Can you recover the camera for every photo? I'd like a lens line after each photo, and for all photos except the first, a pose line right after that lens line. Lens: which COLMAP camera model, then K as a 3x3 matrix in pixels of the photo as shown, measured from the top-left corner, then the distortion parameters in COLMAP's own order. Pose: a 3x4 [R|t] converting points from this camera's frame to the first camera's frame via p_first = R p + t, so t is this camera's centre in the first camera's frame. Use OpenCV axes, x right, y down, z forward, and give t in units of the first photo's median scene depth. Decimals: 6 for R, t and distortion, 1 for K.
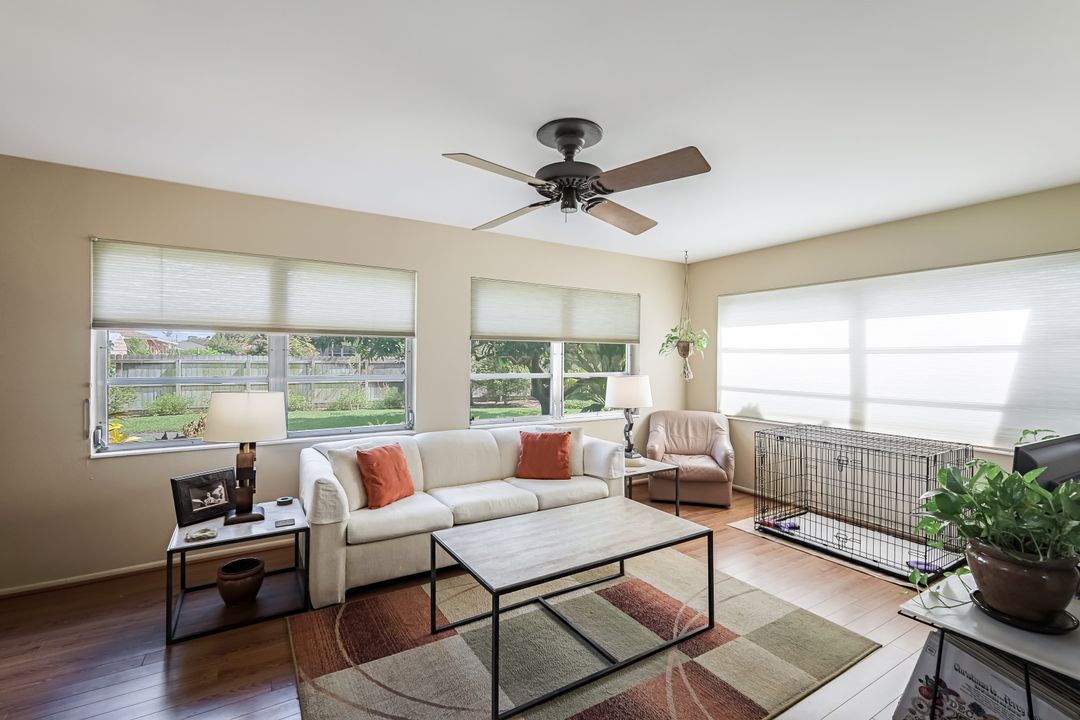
lens RADIAL K [[474.2, 0, 532.9], [0, 474.2, 357.5], [0, 0, 1]] dist [0.001576, 0.000125]
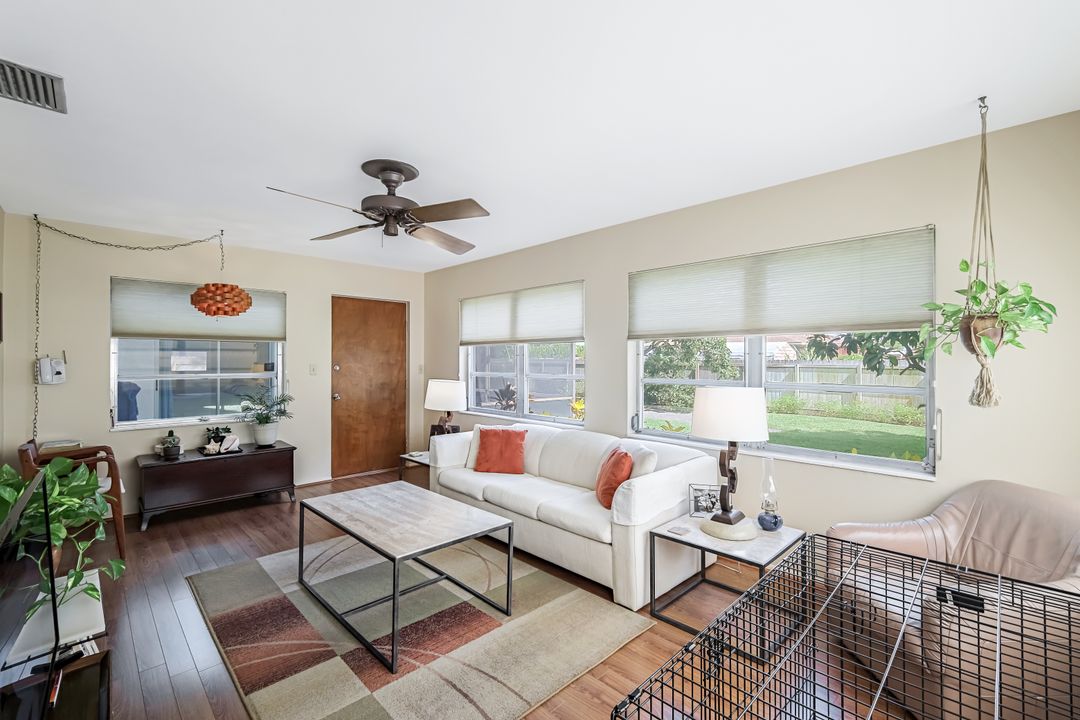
lens RADIAL K [[474.2, 0, 532.9], [0, 474.2, 357.5], [0, 0, 1]] dist [0.001576, 0.000125]
pose [[0.222079, -0.012630, -0.974947, 1.021656], [0.001690, 0.999920, -0.012568, 0.010111], [0.975027, 0.001144, 0.222082, 0.846903]]
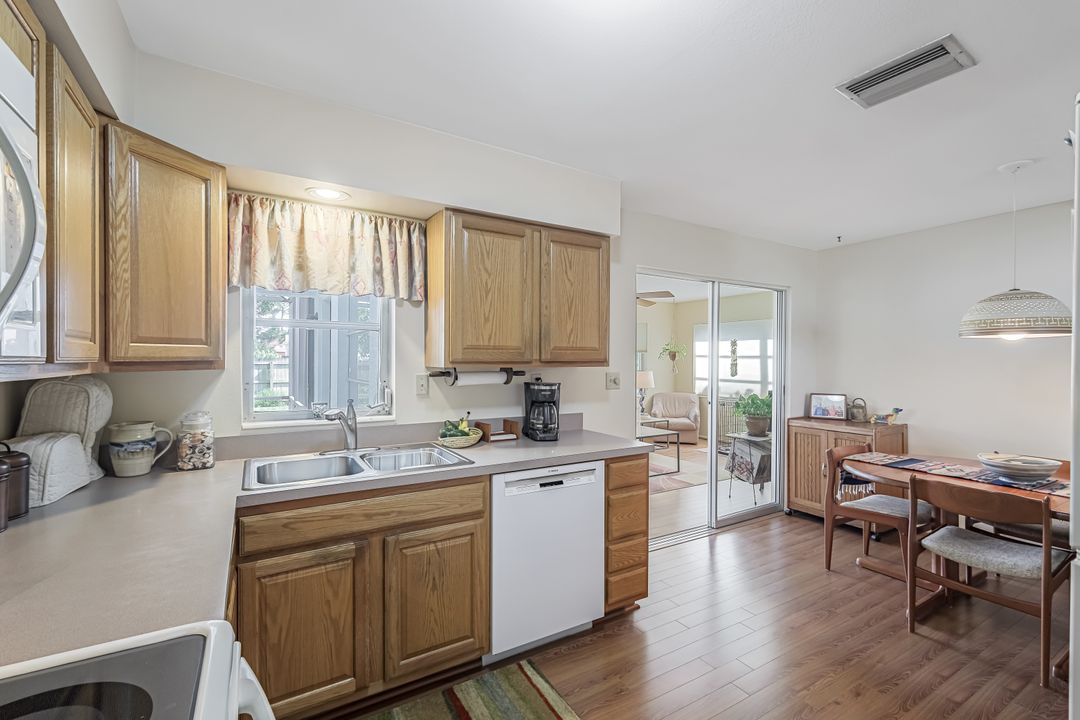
lens RADIAL K [[461.9, 0, 533.3], [0, 461.9, 360.7], [0, 0, 1]] dist [0.001660, 0.000007]
pose [[0.999939, -0.003708, -0.010389, -0.273972], [0.003765, 0.999978, 0.005525, -0.019584], [0.010369, -0.005563, 0.999931, -1.091790]]
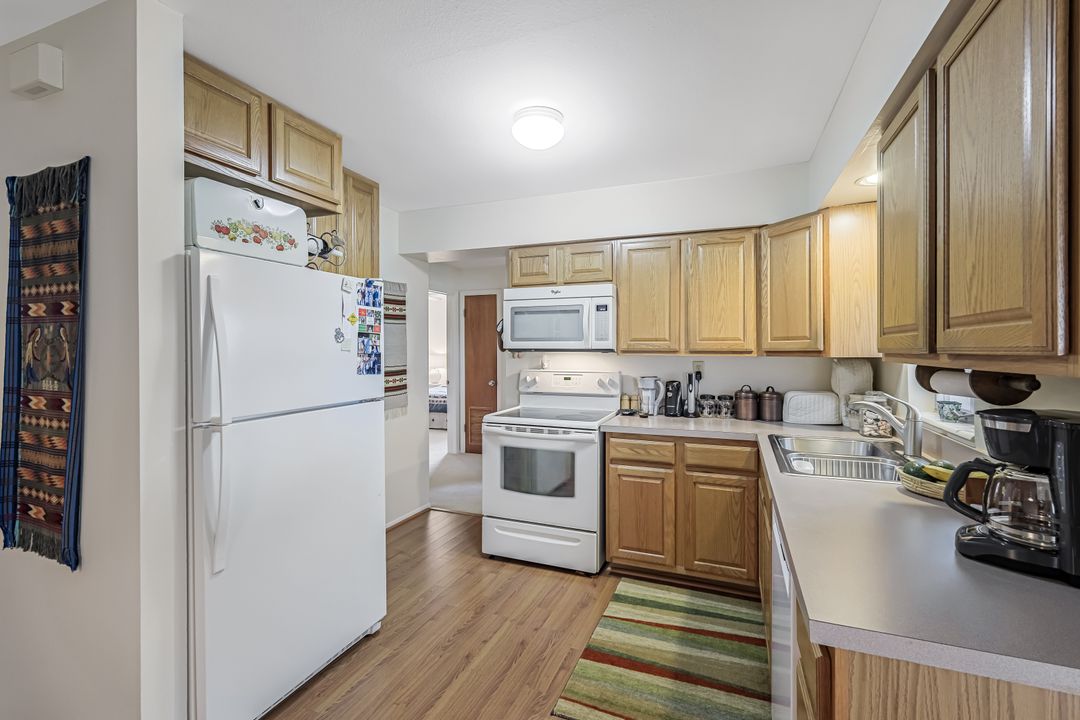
lens RADIAL K [[463.0, 0, 533.4], [0, 463.0, 350.5], [0, 0, 1]] dist [0.000213, 0.000152]
pose [[-0.797514, -0.004309, -0.603284, 0.211119], [-0.004358, 0.999990, -0.001381, -0.015076], [0.603284, 0.001527, -0.797525, -0.175387]]
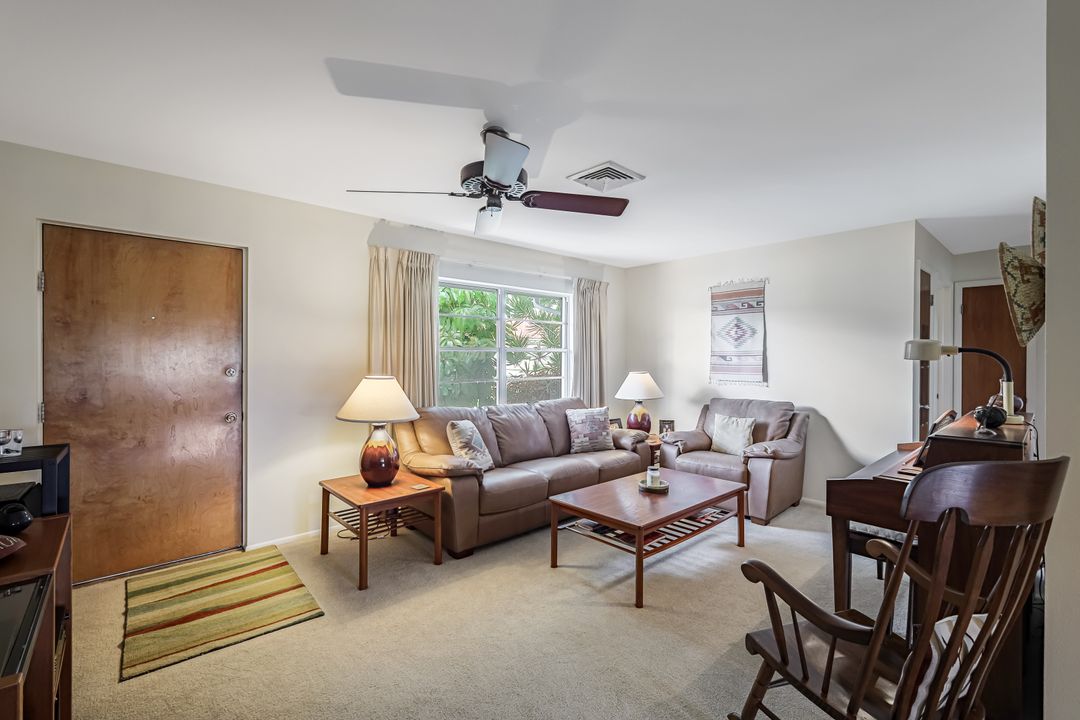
lens RADIAL K [[463.0, 0, 533.4], [0, 463.0, 350.5], [0, 0, 1]] dist [0.000213, 0.000152]
pose [[-0.984979, -0.016316, -0.171901, 0.999500], [-0.014878, 0.999843, -0.009649, -0.003051], [0.172031, -0.006947, -0.985067, -0.697794]]
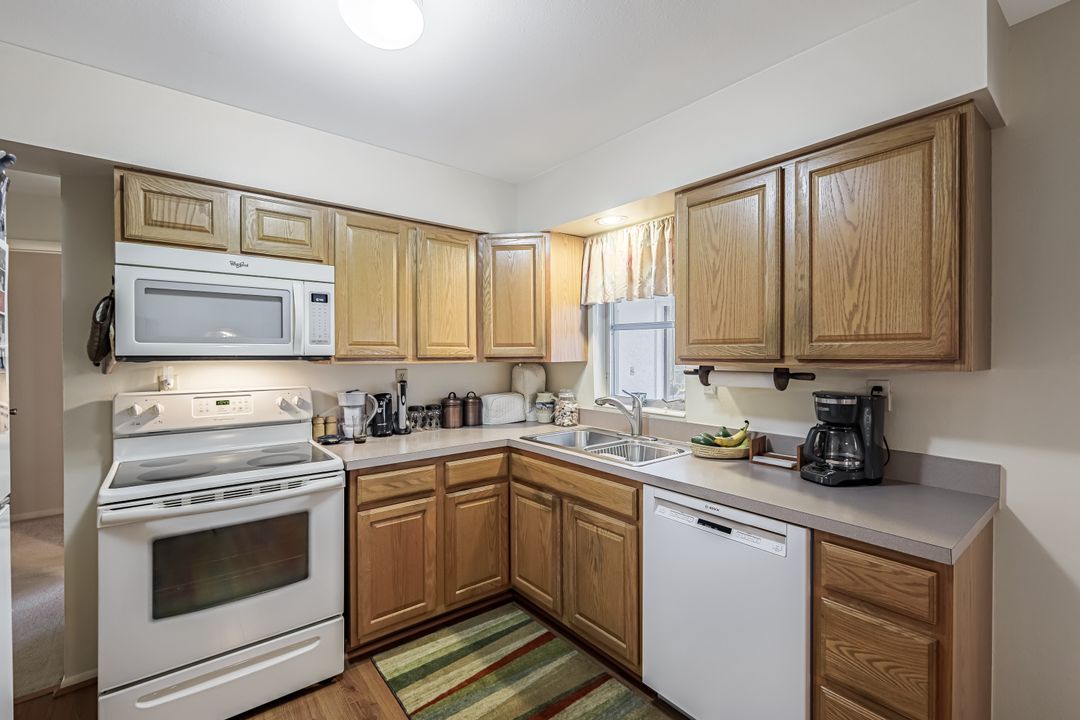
lens RADIAL K [[478.2, 0, 543.5], [0, 478.2, 356.5], [0, 0, 1]] dist [0.001147, 0.000231]
pose [[0.129181, -0.000077, -0.991621, 0.261184], [0.003337, 0.999994, 0.000357, -0.018234], [0.991615, -0.003355, 0.129181, -0.638161]]
